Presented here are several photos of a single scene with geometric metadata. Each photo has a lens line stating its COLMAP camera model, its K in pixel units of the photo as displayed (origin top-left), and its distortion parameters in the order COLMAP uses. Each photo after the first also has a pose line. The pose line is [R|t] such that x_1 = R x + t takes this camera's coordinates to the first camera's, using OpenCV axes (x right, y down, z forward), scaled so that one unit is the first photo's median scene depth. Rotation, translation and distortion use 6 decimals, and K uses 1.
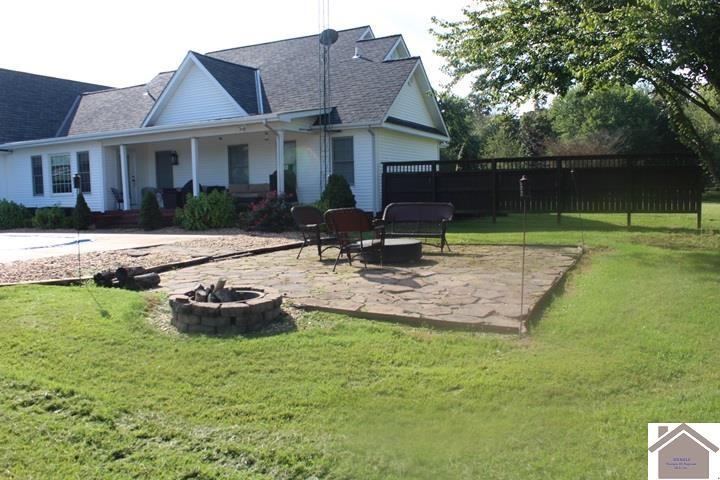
lens RADIAL K [[605.3, 0, 359.4], [0, 605.3, 237.1], [0, 0, 1]] dist [-0.137772, 0.084799]
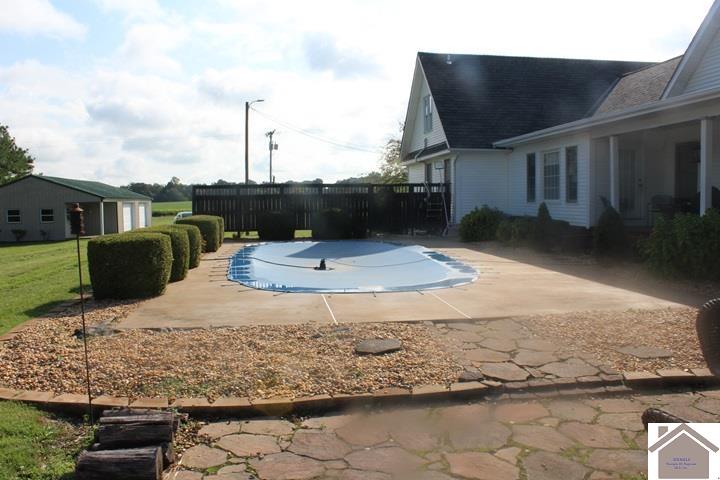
lens RADIAL K [[605.3, 0, 358.1], [0, 605.3, 237.4], [0, 0, 1]] dist [-0.137772, 0.084799]
pose [[0.556520, 0.075056, -0.827437, 0.021134], [-0.067951, 0.996687, 0.044706, -0.044905], [0.828051, 0.031346, 0.559776, 0.353357]]
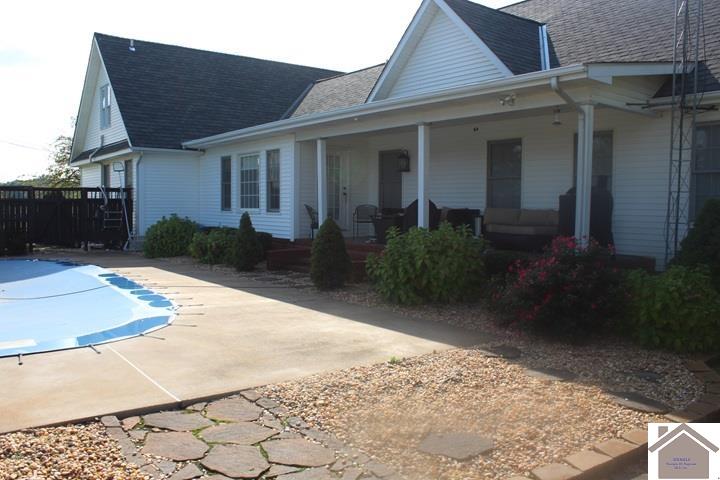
lens RADIAL K [[605.3, 0, 346.7], [0, 605.3, 236.6], [0, 0, 1]] dist [-0.137772, 0.084799]
pose [[0.886907, 0.057948, -0.458300, -0.069540], [-0.065934, 0.997823, -0.001431, -0.050572], [0.457219, 0.031487, 0.888797, 0.430680]]
